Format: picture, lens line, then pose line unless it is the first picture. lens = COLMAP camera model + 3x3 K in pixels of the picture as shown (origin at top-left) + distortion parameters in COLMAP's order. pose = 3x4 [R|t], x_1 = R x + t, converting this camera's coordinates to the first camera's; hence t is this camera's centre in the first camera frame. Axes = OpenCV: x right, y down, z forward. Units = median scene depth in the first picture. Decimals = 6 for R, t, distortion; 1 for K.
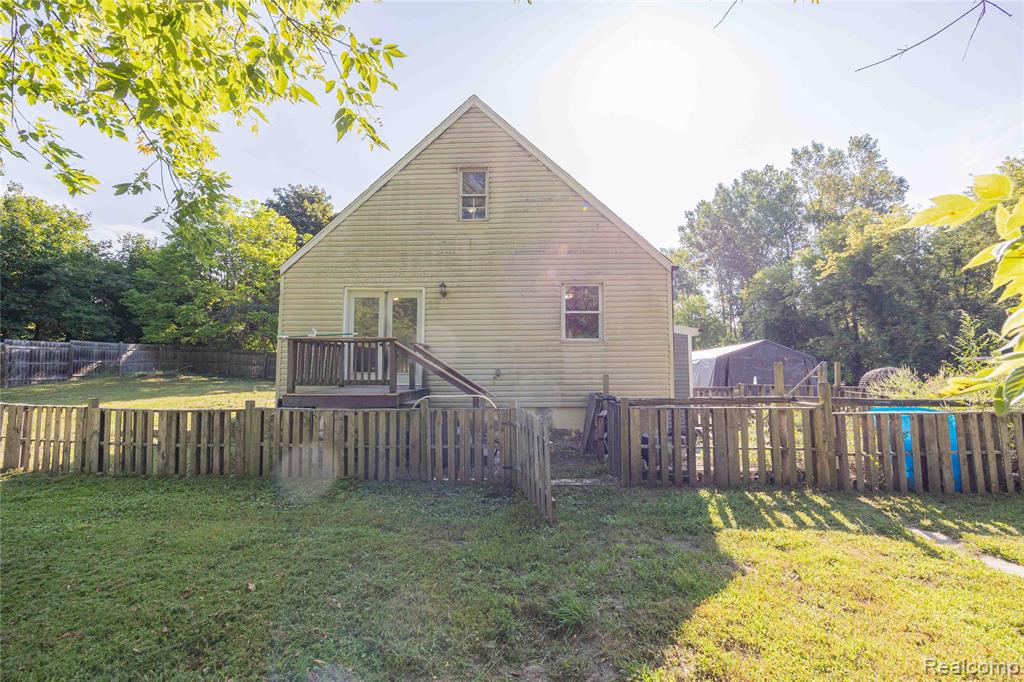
lens RADIAL K [[404.4, 0, 512.3], [0, 404.4, 336.4], [0, 0, 1]] dist [-0.009893, -0.000110]
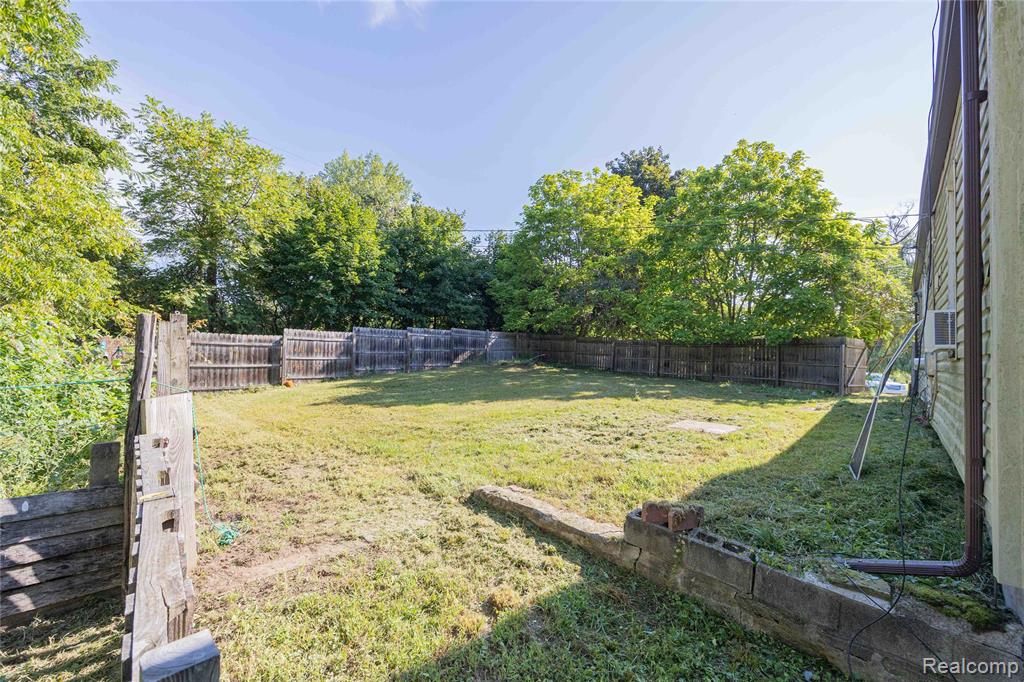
lens RADIAL K [[408.2, 0, 518.4], [0, 408.2, 343.8], [0, 0, 1]] dist [-0.009993, 0.000078]
pose [[0.759537, 0.007909, -0.650416, -0.237716], [0.020087, 0.999164, 0.035606, 0.013400], [0.650154, -0.040108, 0.758743, 0.257076]]
